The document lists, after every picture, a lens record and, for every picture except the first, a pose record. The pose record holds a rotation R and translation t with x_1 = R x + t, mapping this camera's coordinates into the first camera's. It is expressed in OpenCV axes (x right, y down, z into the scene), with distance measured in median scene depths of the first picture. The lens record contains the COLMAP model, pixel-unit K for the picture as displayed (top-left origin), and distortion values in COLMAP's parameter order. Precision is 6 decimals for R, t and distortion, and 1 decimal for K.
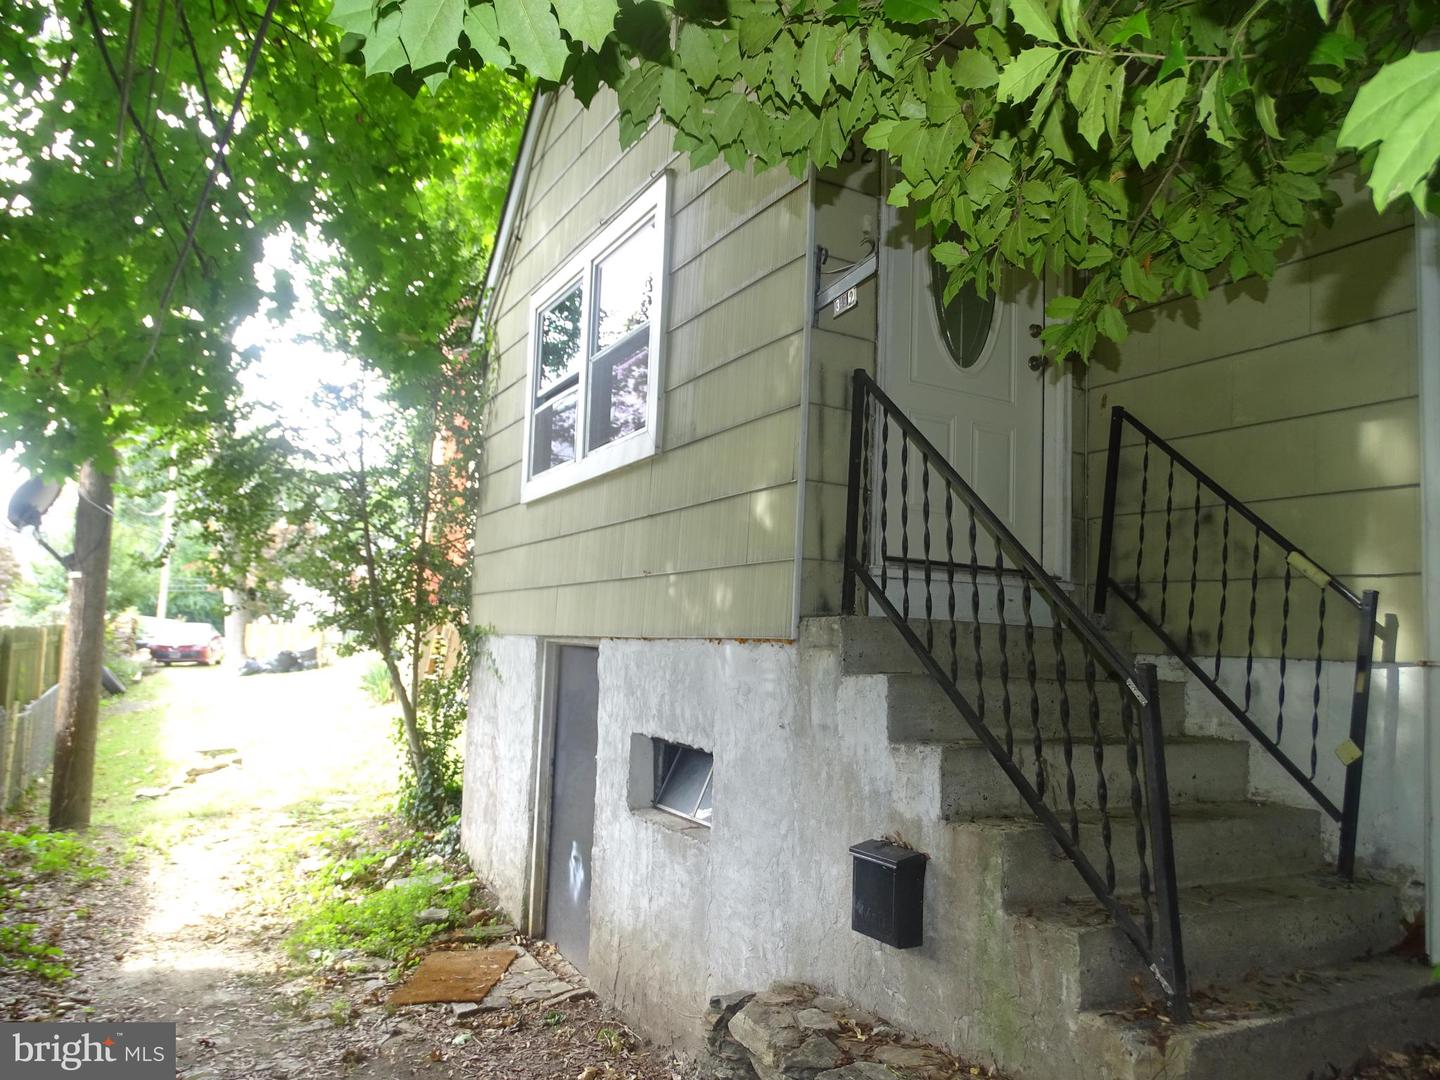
lens RADIAL K [[1020.1, 0, 720.0], [0, 1020.1, 540.0], [0, 0, 1]] dist [-0.006636, -0.005594]
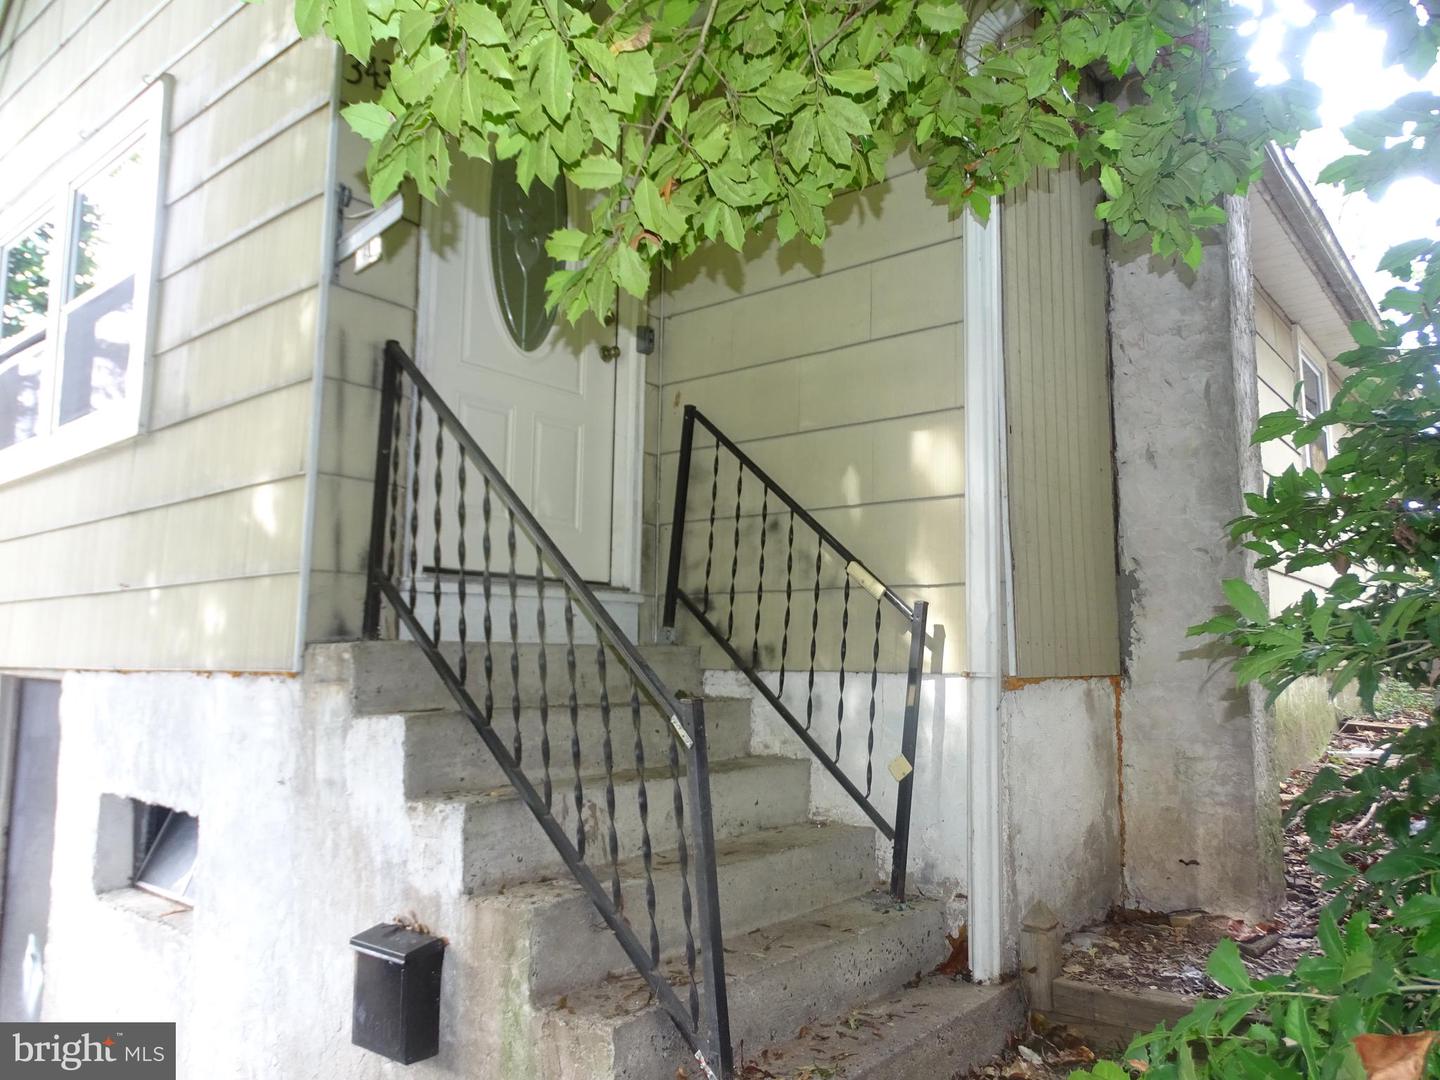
lens RADIAL K [[1027.4, 0, 720.3], [0, 1027.4, 560.9], [0, 0, 1]] dist [0.043835, -0.000807]
pose [[0.930336, -0.000548, 0.366707, 0.086065], [-0.006100, 0.999837, 0.016969, -0.005252], [-0.366657, -0.018024, 0.930182, 0.132923]]
